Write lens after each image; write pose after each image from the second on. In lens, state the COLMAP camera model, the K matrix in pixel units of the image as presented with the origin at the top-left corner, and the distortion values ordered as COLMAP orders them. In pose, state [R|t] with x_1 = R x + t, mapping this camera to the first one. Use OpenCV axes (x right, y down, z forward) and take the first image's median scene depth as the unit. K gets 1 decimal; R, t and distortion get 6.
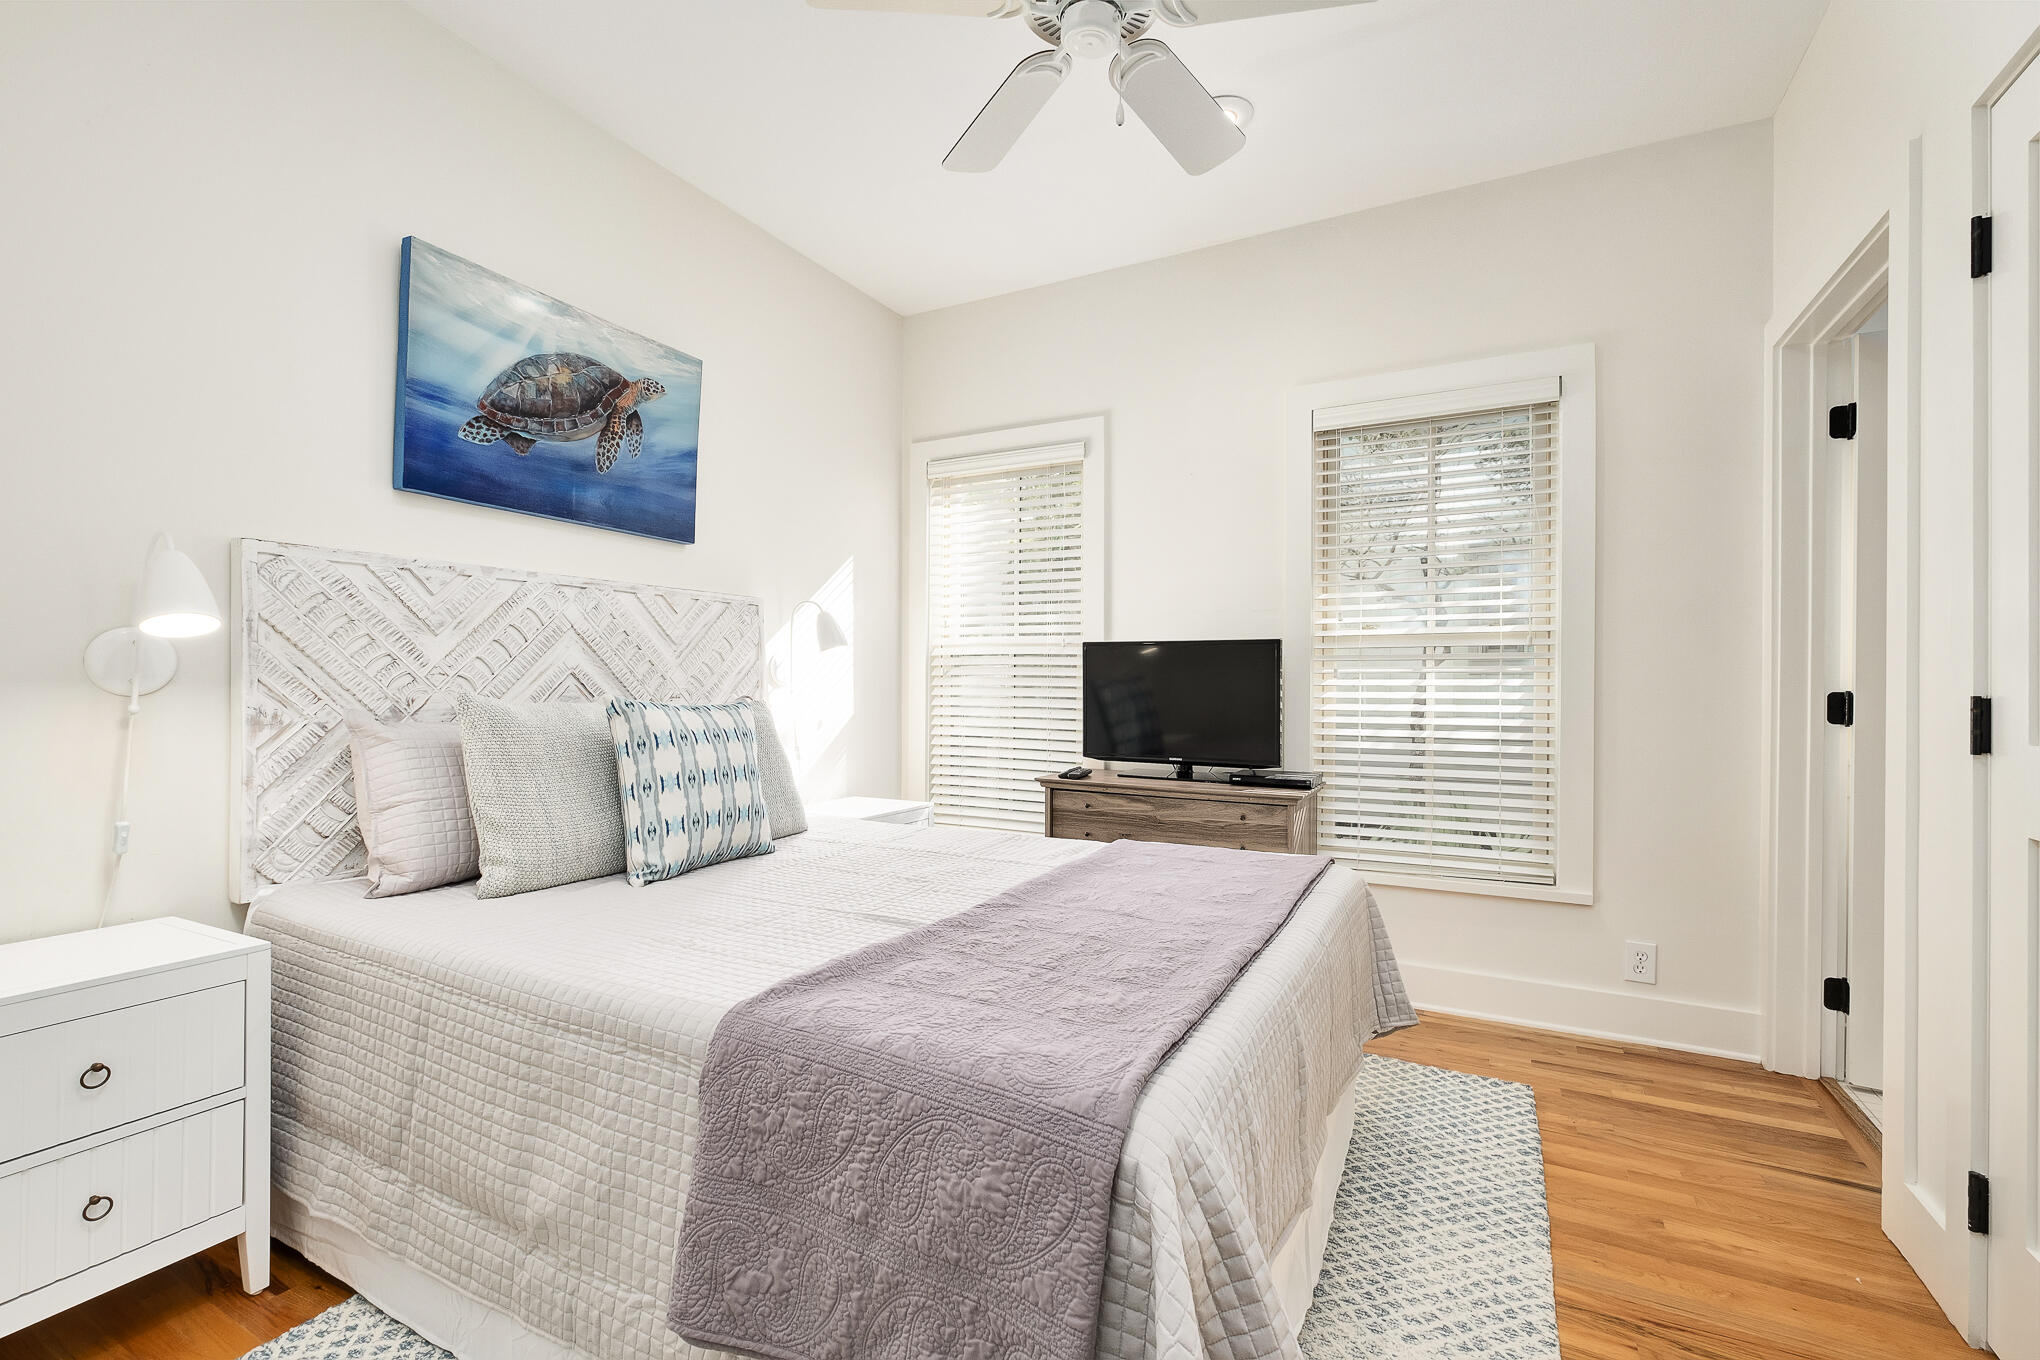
lens RADIAL K [[901.2, 0, 997.3], [0, 901.2, 678.3], [0, 0, 1]] dist [-0.002170, -0.000960]
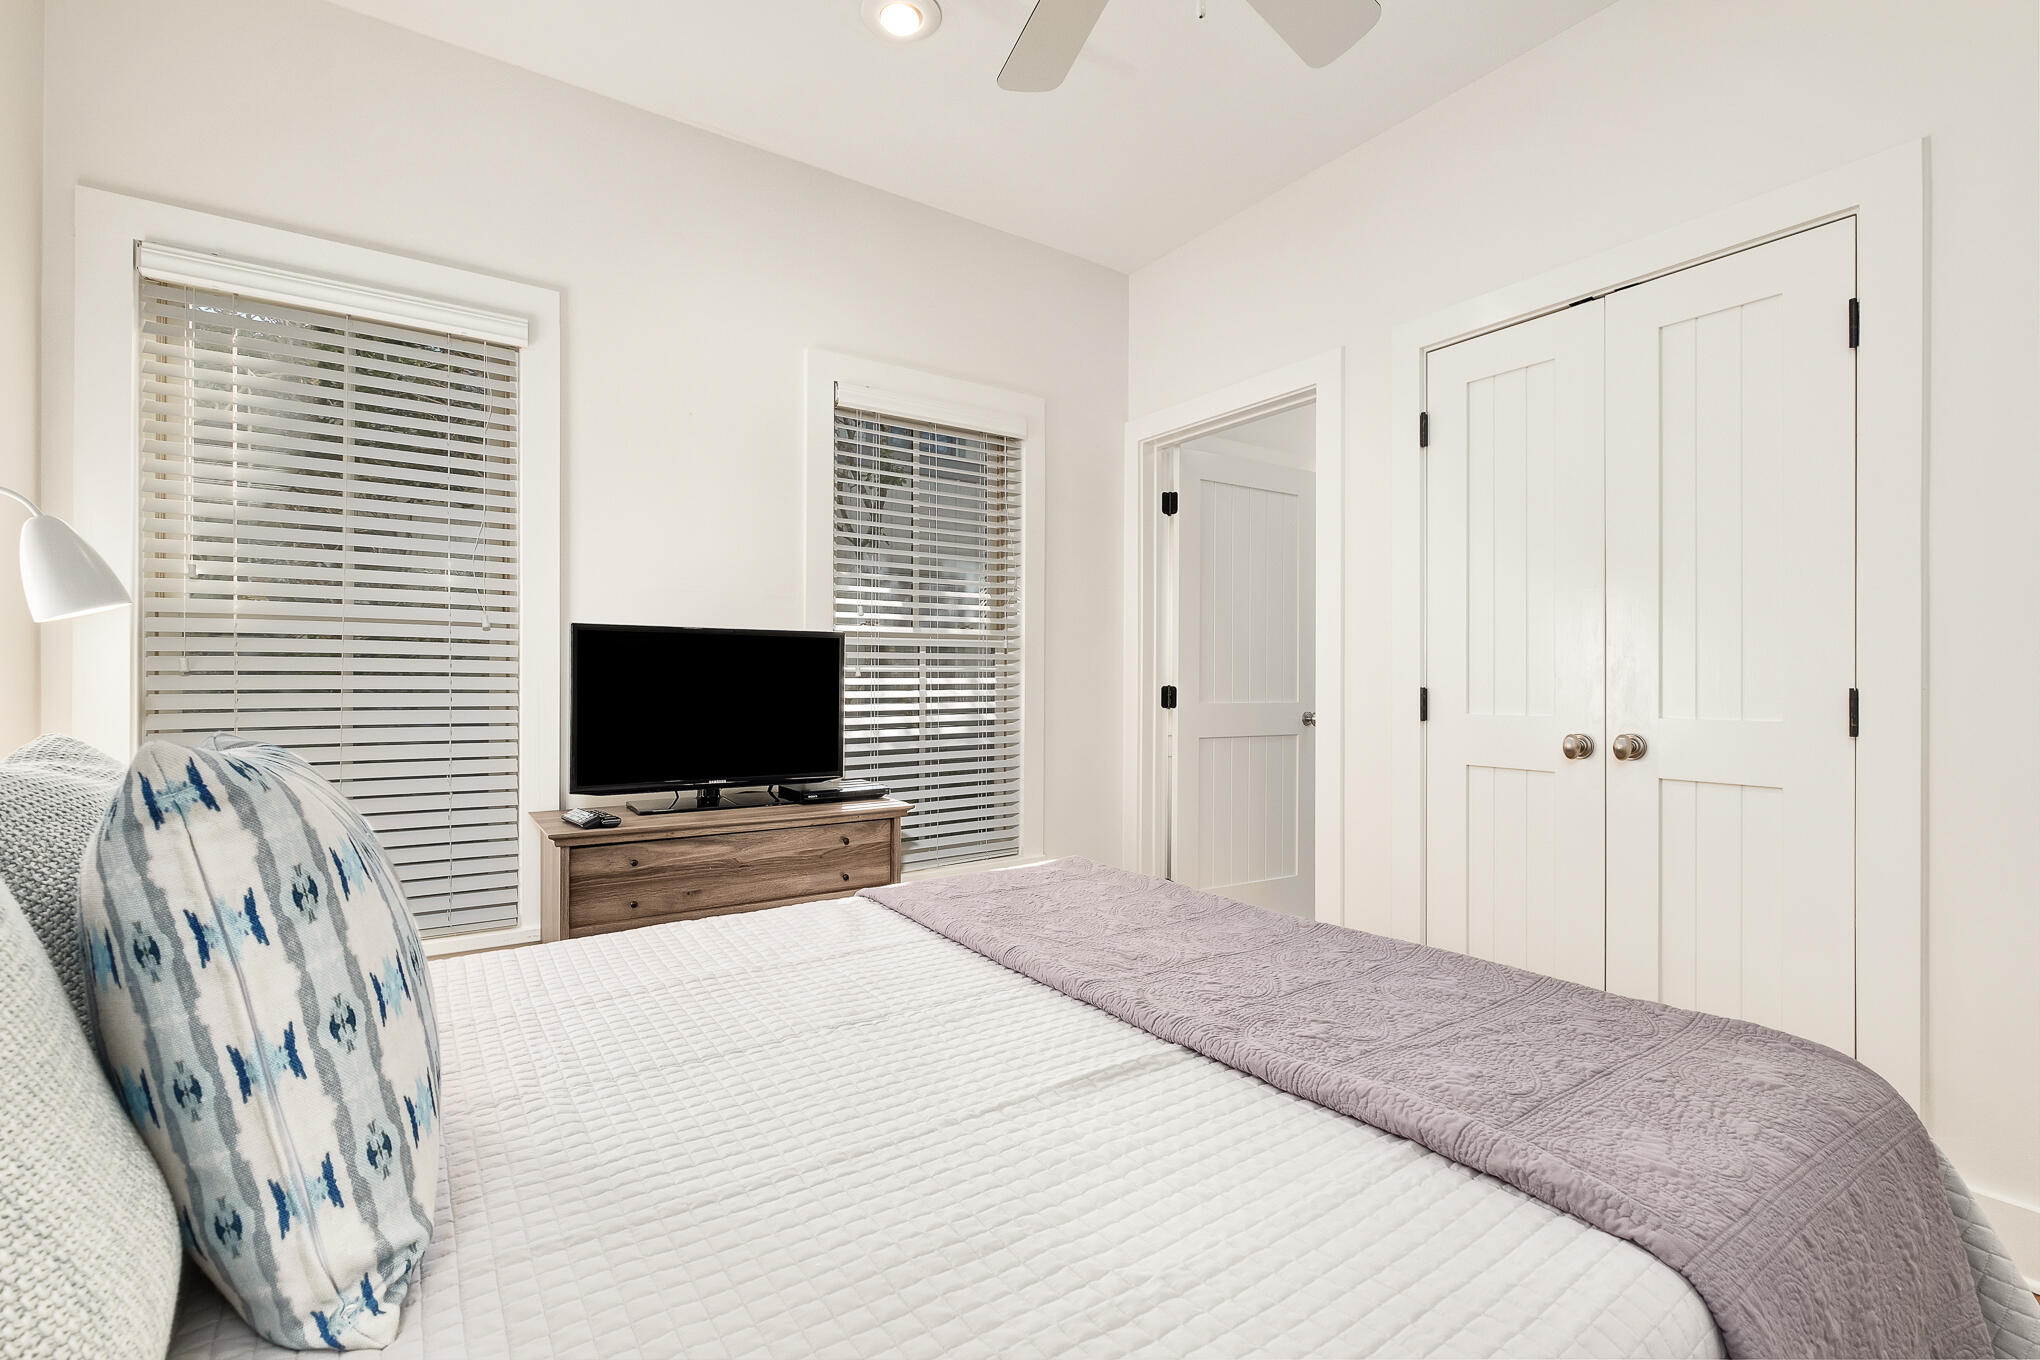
lens RADIAL K [[901.2, 0, 1010.1], [0, 901.2, 683.4], [0, 0, 1]] dist [-0.002170, -0.000960]
pose [[0.446800, -0.006846, 0.894608, -0.404338], [-0.000566, 0.999968, 0.007935, -0.000785], [-0.894634, -0.004052, 0.446782, 0.462060]]
